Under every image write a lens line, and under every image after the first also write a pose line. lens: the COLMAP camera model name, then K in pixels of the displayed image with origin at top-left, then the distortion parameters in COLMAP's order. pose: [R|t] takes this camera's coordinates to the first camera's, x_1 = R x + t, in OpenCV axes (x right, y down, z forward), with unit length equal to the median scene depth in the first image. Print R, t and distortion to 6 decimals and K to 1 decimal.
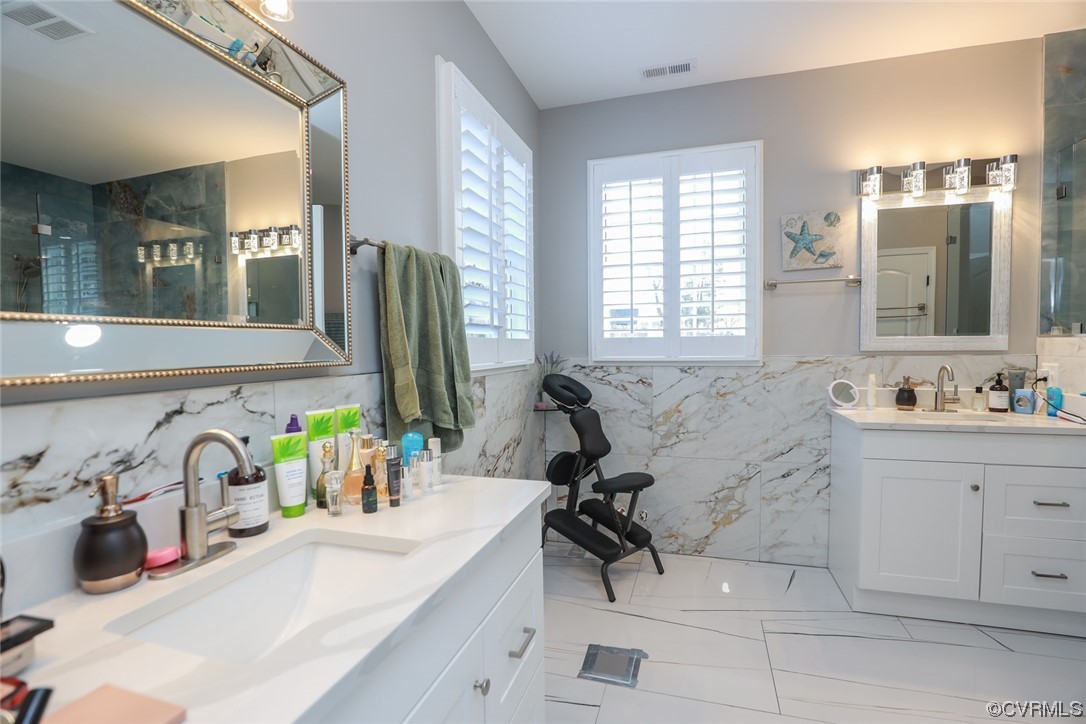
lens RADIAL K [[497.5, 0, 541.4], [0, 497.5, 365.7], [0, 0, 1]] dist [-0.038406, 0.008429]
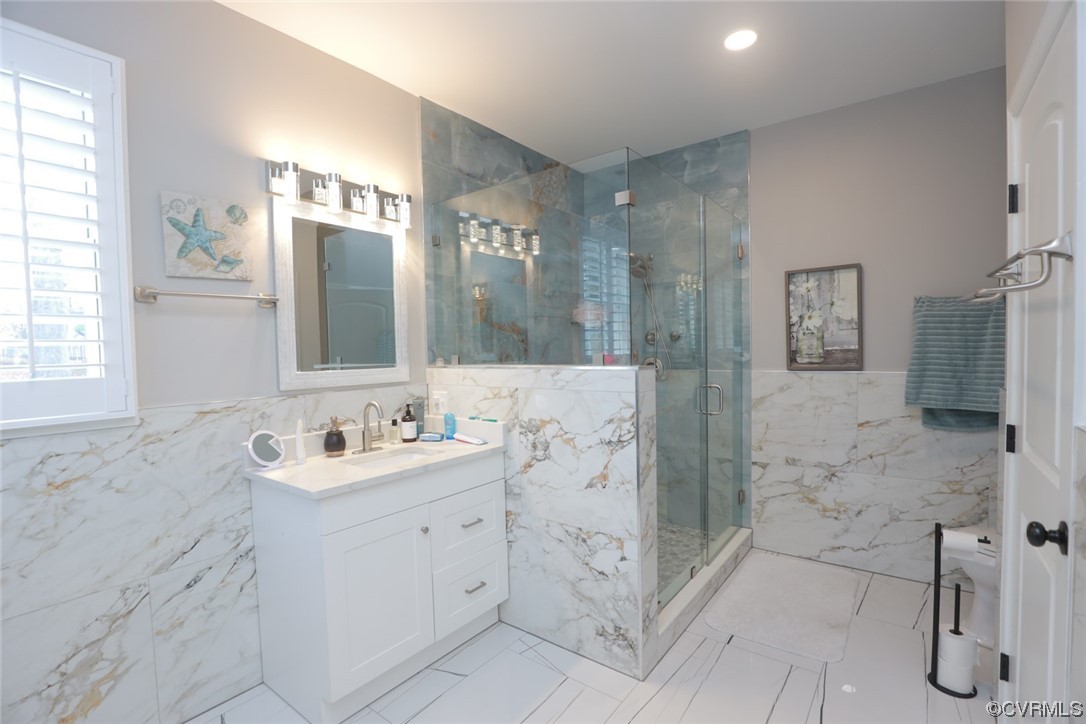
lens RADIAL K [[497.5, 0, 543.9], [0, 497.5, 368.2], [0, 0, 1]] dist [-0.038406, 0.008429]
pose [[0.339337, -0.030668, 0.940165, 0.049883], [0.059426, 0.998171, 0.011111, -0.048580], [-0.938786, 0.052100, 0.340538, 0.322753]]
